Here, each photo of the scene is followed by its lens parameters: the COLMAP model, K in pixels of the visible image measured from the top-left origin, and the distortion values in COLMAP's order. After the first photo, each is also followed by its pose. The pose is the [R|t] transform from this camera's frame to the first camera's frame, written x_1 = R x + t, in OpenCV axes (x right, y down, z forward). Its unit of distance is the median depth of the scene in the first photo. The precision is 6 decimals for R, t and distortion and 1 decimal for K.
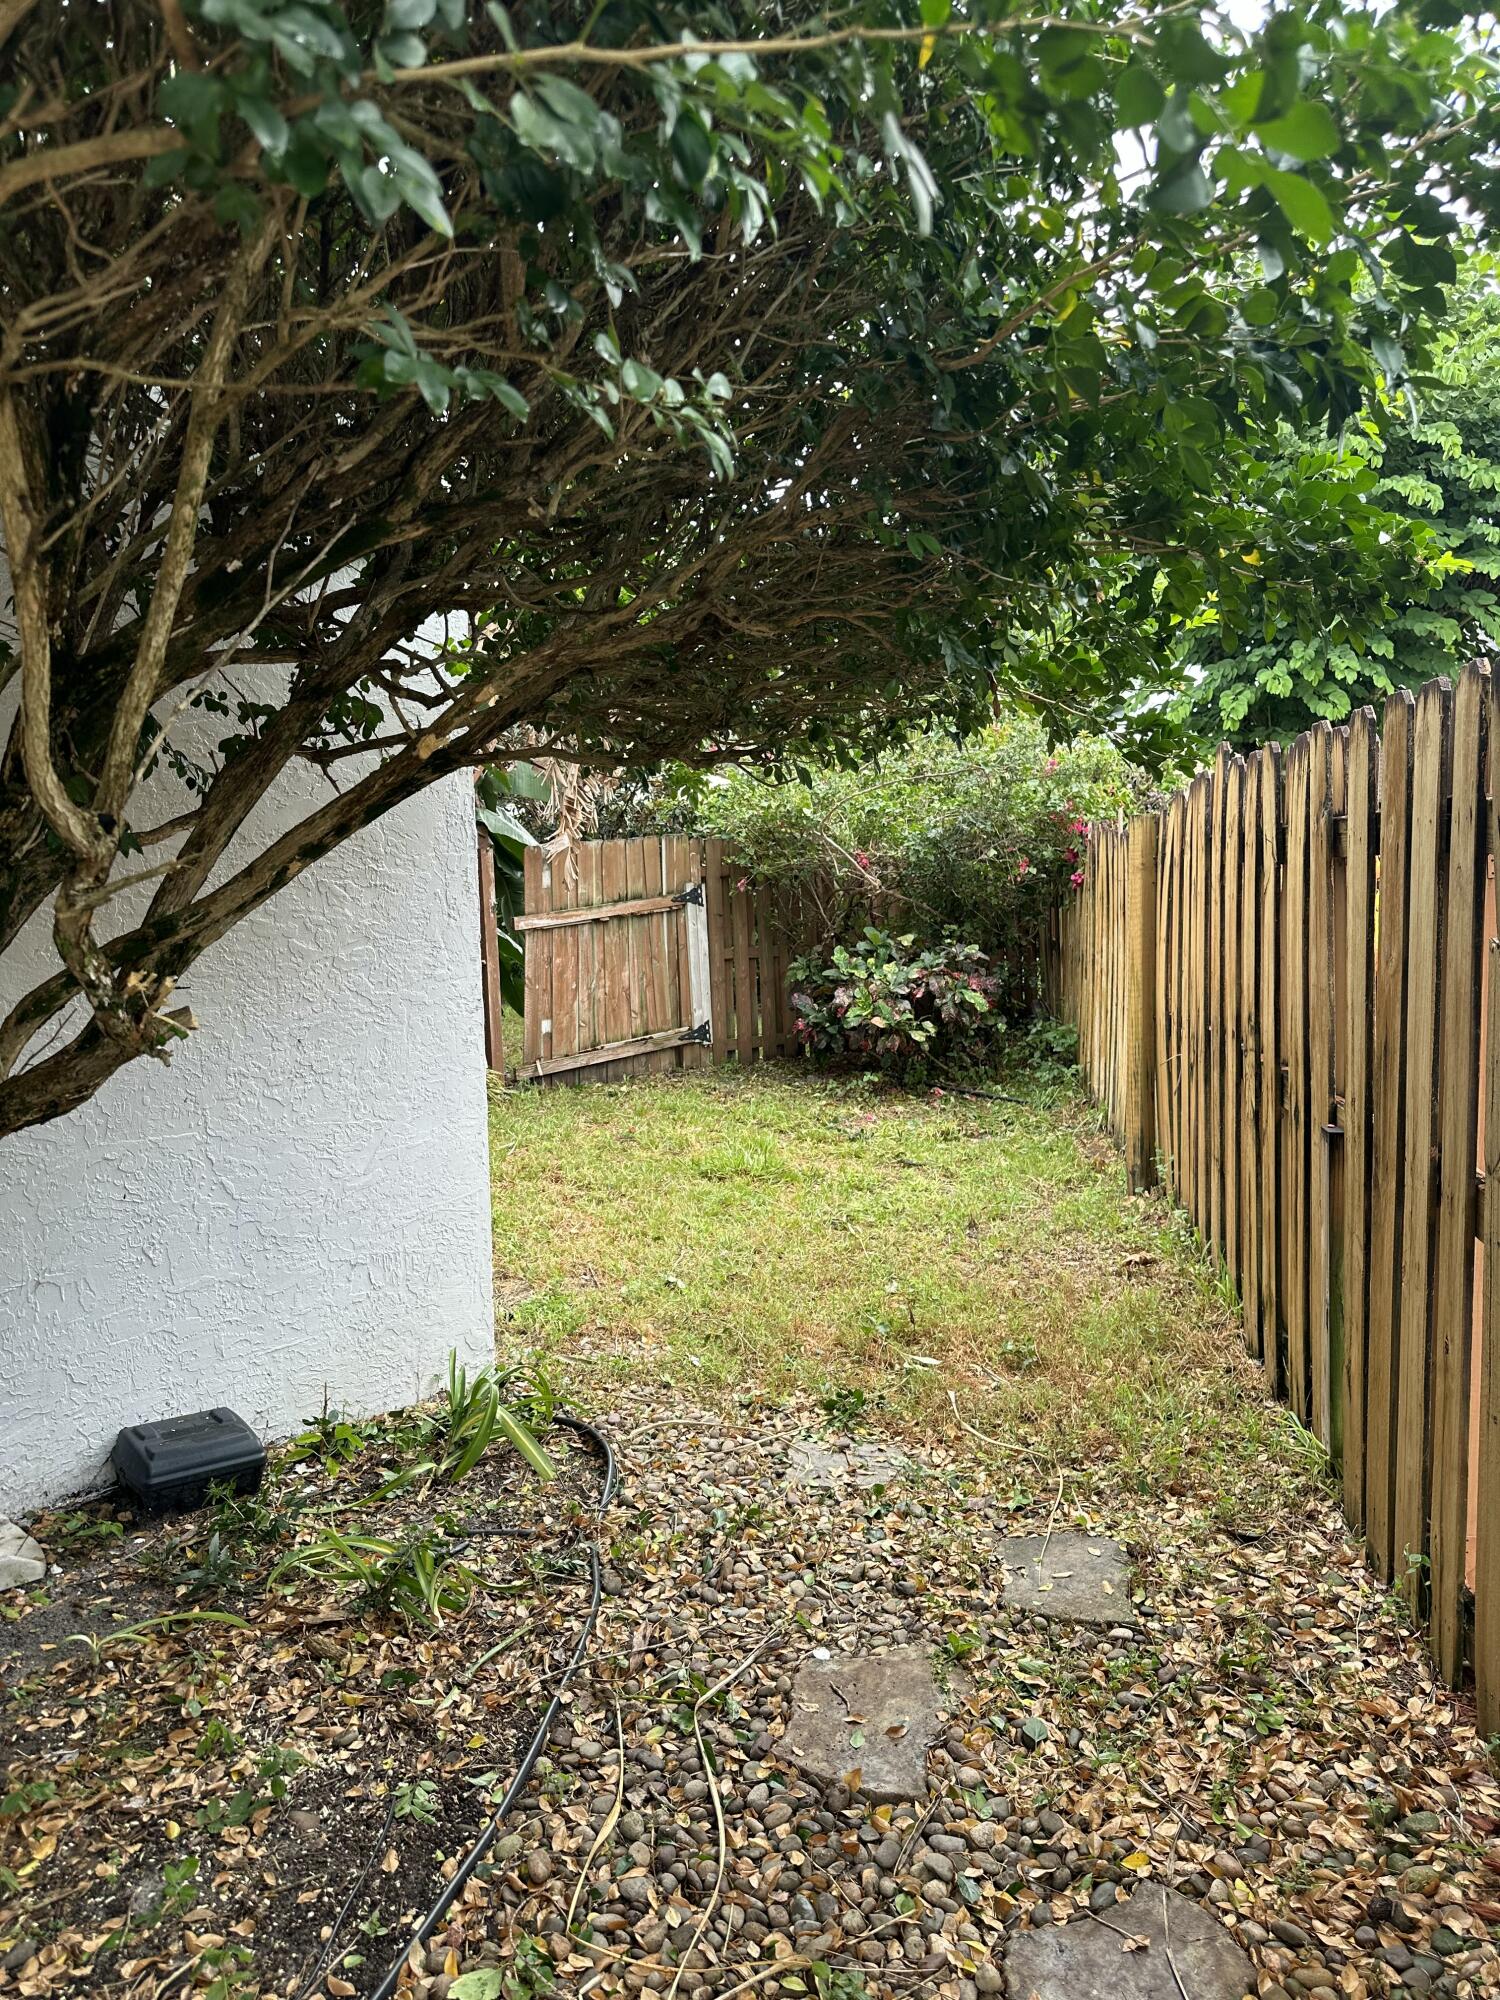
lens RADIAL K [[1410.4, 0, 742.1], [0, 1410.4, 1002.5], [0, 0, 1]] dist [0.073828, -0.089420]
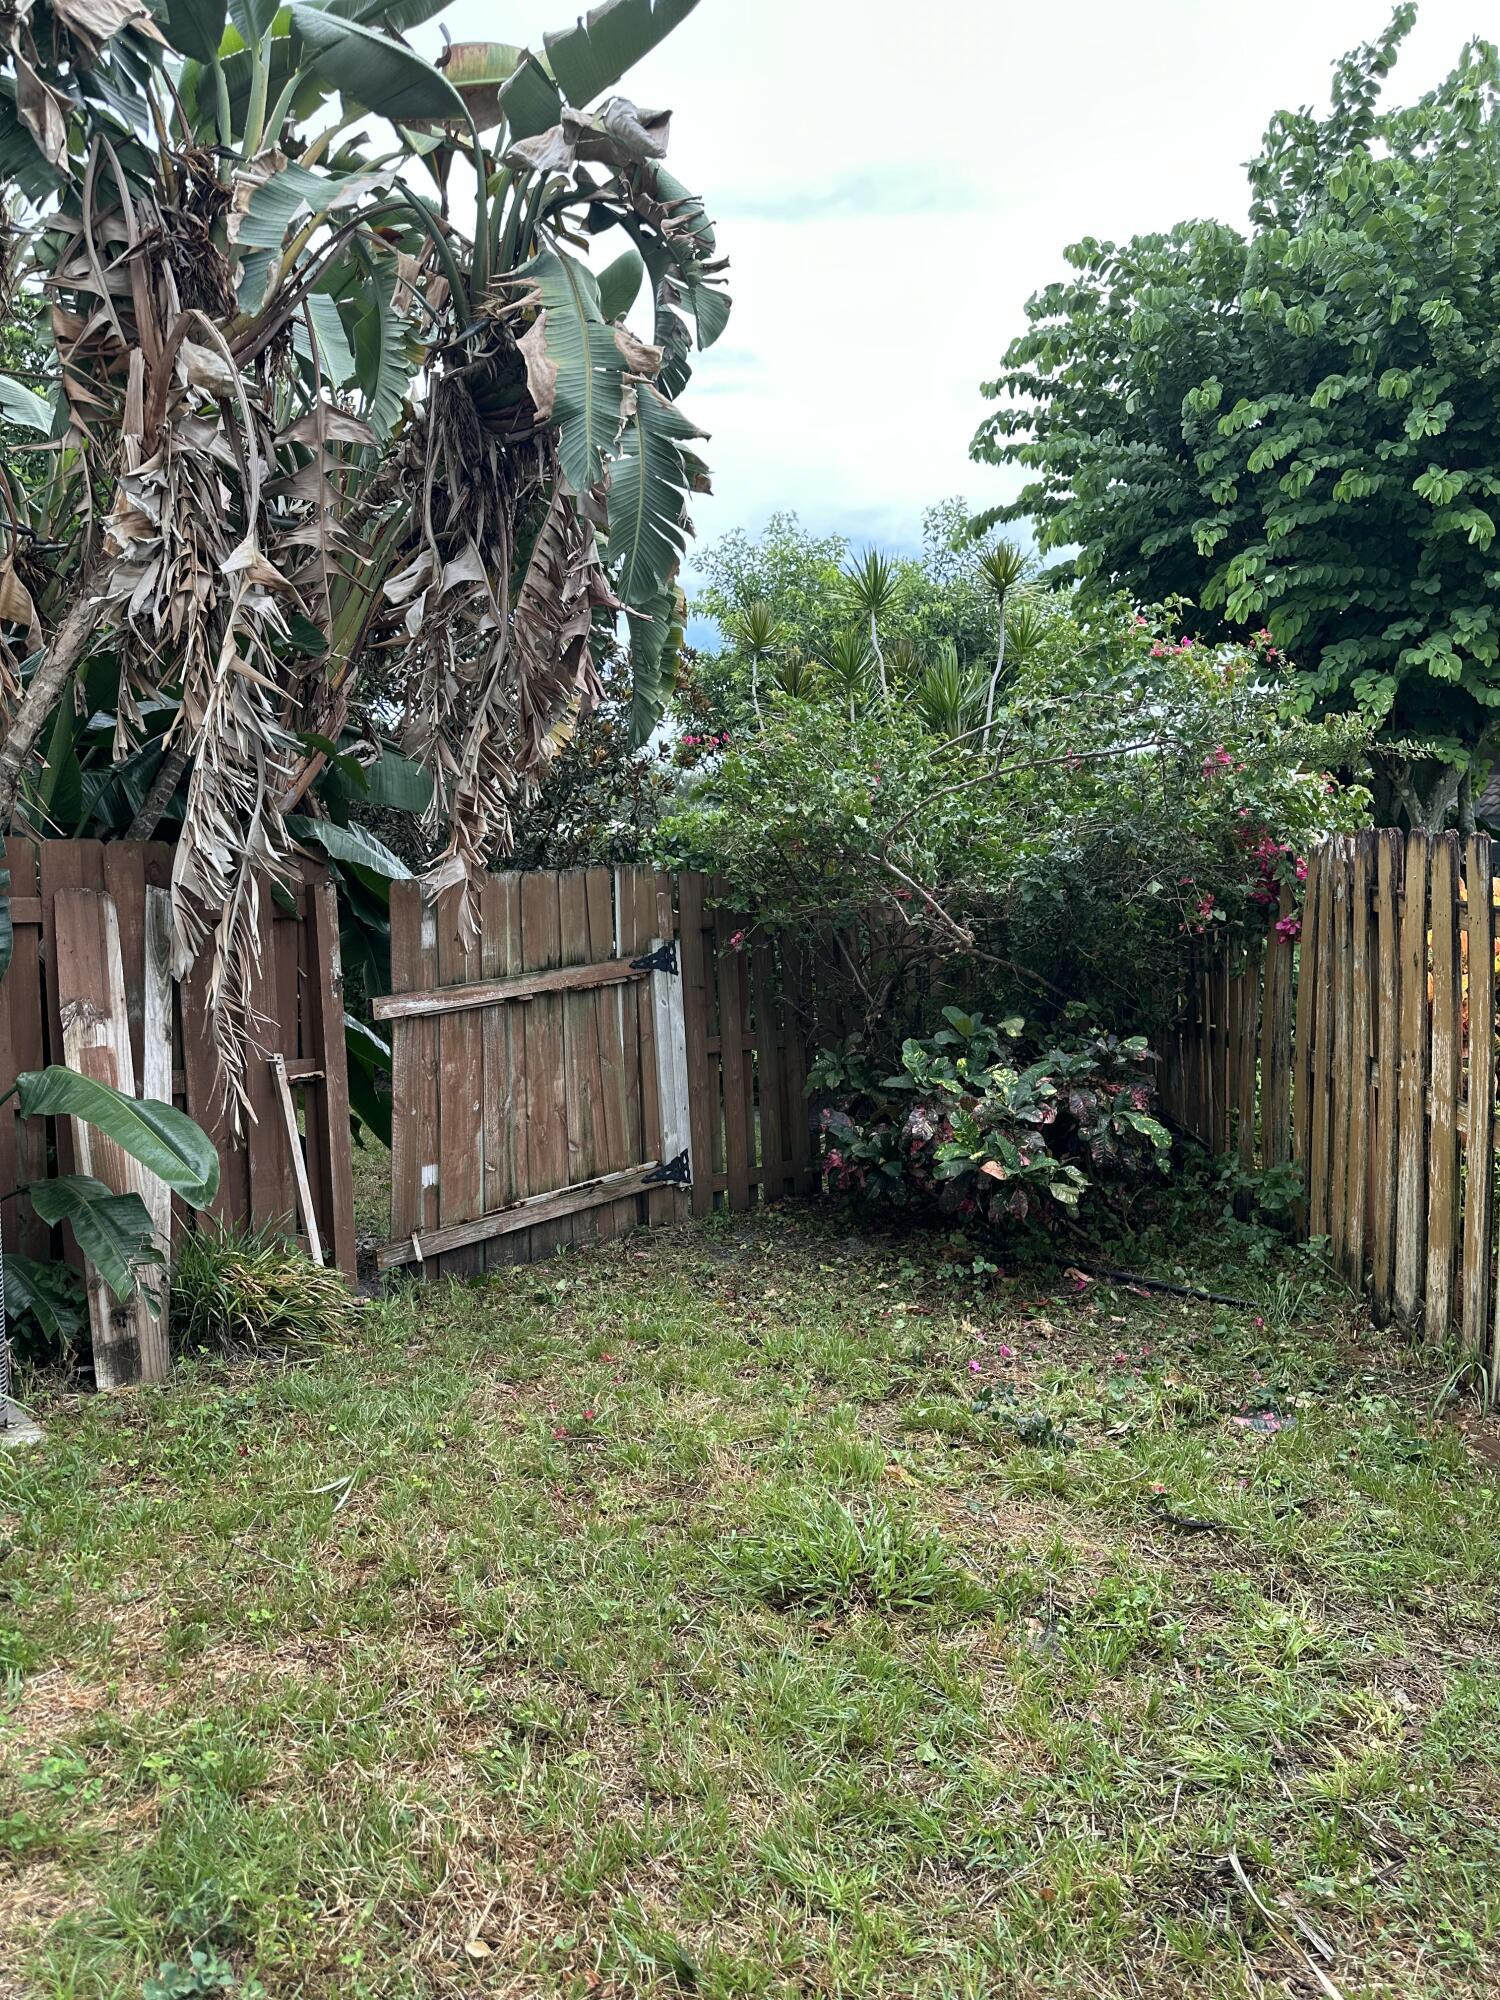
lens RADIAL K [[1410.4, 0, 764.4], [0, 1410.4, 1002.2], [0, 0, 1]] dist [0.073828, -0.089420]
pose [[0.996726, -0.010420, 0.080180, -0.043569], [0.013512, 0.999182, -0.038113, -0.032970], [-0.079718, 0.039071, 0.996051, 0.382378]]
